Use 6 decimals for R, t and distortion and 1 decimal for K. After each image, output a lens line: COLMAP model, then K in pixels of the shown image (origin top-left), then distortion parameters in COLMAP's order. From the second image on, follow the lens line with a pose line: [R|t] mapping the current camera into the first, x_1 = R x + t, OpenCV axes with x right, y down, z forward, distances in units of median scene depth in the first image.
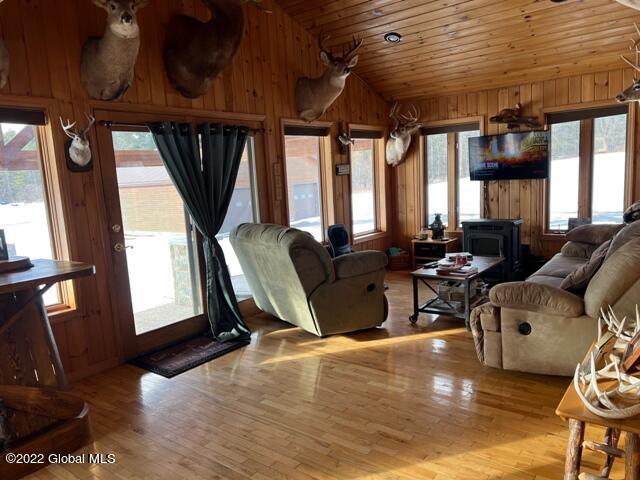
lens RADIAL K [[481.2, 0, 321.3], [0, 481.2, 241.6], [0, 0, 1]] dist [0.001753, -0.007770]
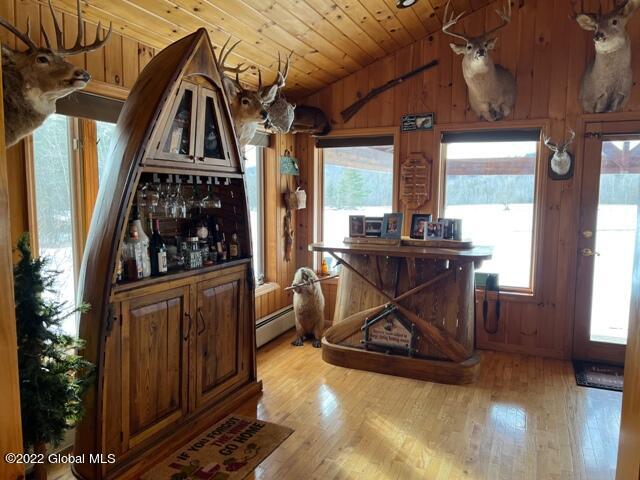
lens RADIAL K [[481.2, 0, 321.2], [0, 481.2, 238.5], [0, 0, 1]] dist [0.001753, -0.007770]
pose [[0.234621, 0.144068, -0.961352, 0.478897], [-0.151572, 0.982282, 0.110213, -0.048607], [0.960197, 0.119856, 0.252301, 0.187854]]
